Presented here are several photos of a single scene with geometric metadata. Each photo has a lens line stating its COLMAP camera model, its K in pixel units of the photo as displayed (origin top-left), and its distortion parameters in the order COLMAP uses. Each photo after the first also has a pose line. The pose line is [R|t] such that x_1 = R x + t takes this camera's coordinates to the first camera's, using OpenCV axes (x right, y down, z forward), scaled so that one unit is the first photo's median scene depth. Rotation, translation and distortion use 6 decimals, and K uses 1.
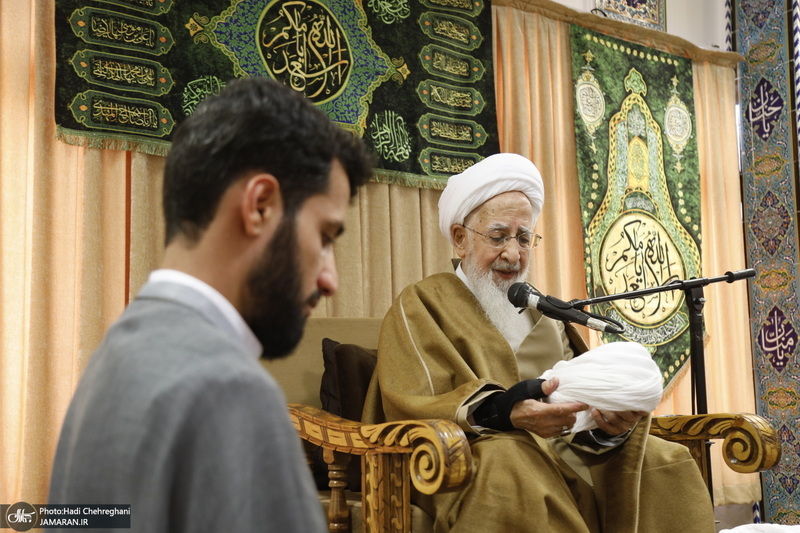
lens RADIAL K [[966.6, 0, 399.7], [0, 966.6, 285.5], [0, 0, 1]] dist [0.085026, 0.000000]
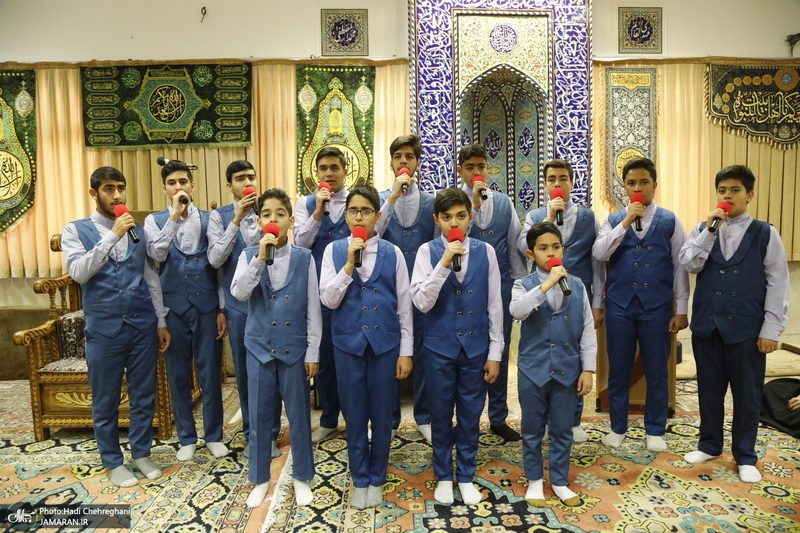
lens RADIAL K [[597.8, 0, 399.7], [0, 597.8, 273.7], [0, 0, 1]] dist [-0.090295, 0.068979]
pose [[0.855754, 0.044711, -0.515447, 1.274501], [0.062730, 0.979943, 0.189149, -0.035291], [0.513565, -0.194199, 0.835786, -0.167200]]
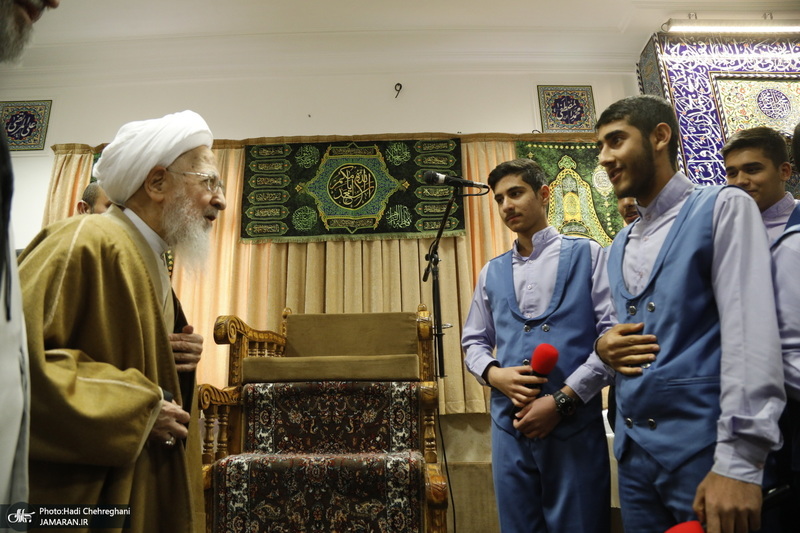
lens RADIAL K [[545.9, 0, 403.8], [0, 545.9, 267.9], [0, 0, 1]] dist [-0.125360, 0.065041]
pose [[0.828613, -0.157608, -0.537178, 0.572746], [0.073630, 0.981898, -0.174513, 0.145765], [0.554958, 0.105051, 0.825218, 0.070542]]
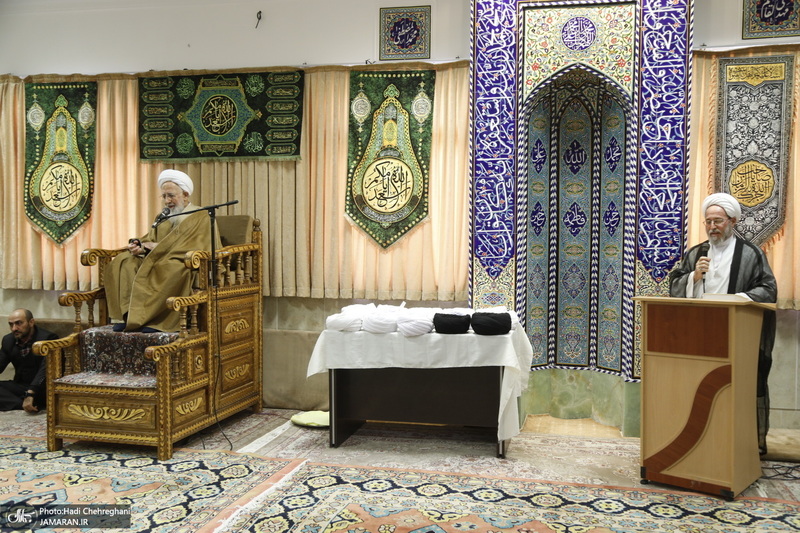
lens RADIAL K [[776.7, 0, 402.8], [0, 776.7, 270.2], [0, 0, 1]] dist [0.019286, 0.000000]
pose [[0.683193, 0.051572, -0.728415, 1.698174], [0.062832, 0.989652, 0.128999, -0.057571], [0.727530, -0.133899, 0.672883, -0.132683]]
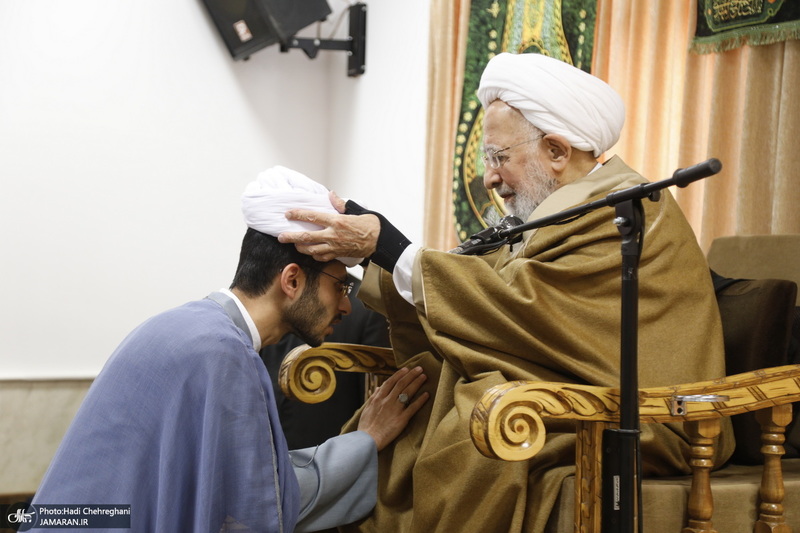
lens RADIAL K [[1557.5, 0, 396.7], [0, 1557.5, 272.4], [0, 0, 1]] dist [0.387091, 0.000000]
pose [[-0.108422, 0.027493, -0.993725, 0.978390], [0.078244, 0.996752, 0.019039, 0.012018], [0.991021, -0.075689, -0.110221, 0.671022]]
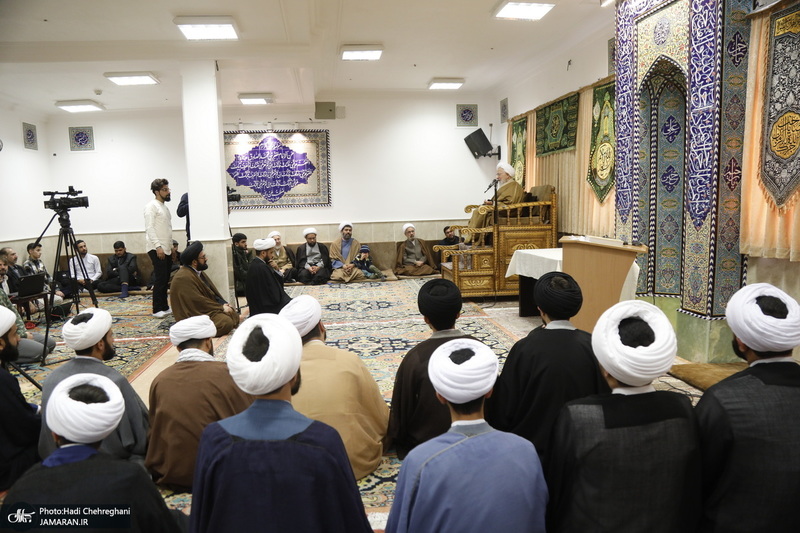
lens RADIAL K [[545.9, 0, 398.3], [0, 545.9, 275.3], [0, 0, 1]] dist [-0.125360, 0.065041]
pose [[-0.447545, 0.147402, -0.882030, 2.387170], [0.132657, 0.986352, 0.097525, 0.101742], [0.884368, -0.073361, -0.460991, 1.341905]]
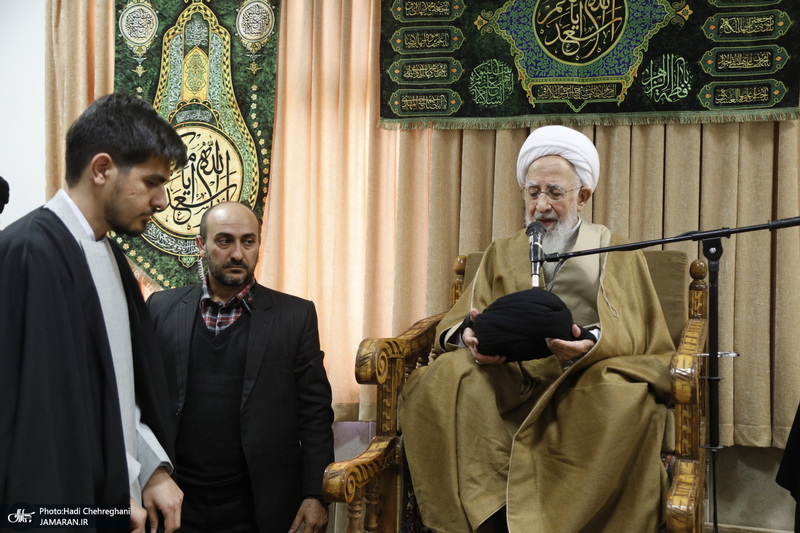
lens RADIAL K [[1093.1, 0, 399.4], [0, 1093.1, 277.6], [0, 0, 1]] dist [0.142605, 0.000000]
pose [[0.657886, 0.038140, -0.752151, 0.704573], [0.050432, 0.994244, 0.094527, -0.062224], [0.751427, -0.100120, 0.652176, -0.052996]]
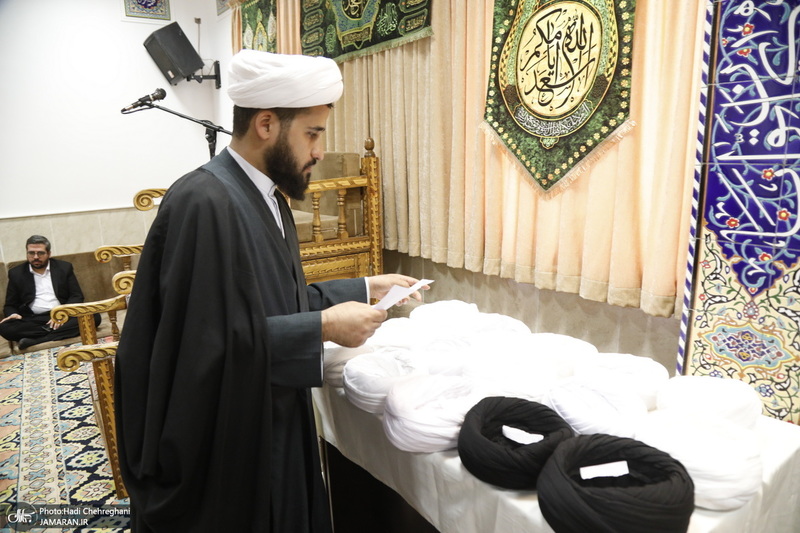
lens RADIAL K [[545.9, 0, 404.8], [0, 545.9, 277.9], [0, 0, 1]] dist [-0.125360, 0.065041]
pose [[0.041557, 0.244327, -0.968802, 0.949690], [0.128911, 0.960224, 0.247693, 0.048883], [0.990785, -0.135182, 0.008408, 0.922893]]
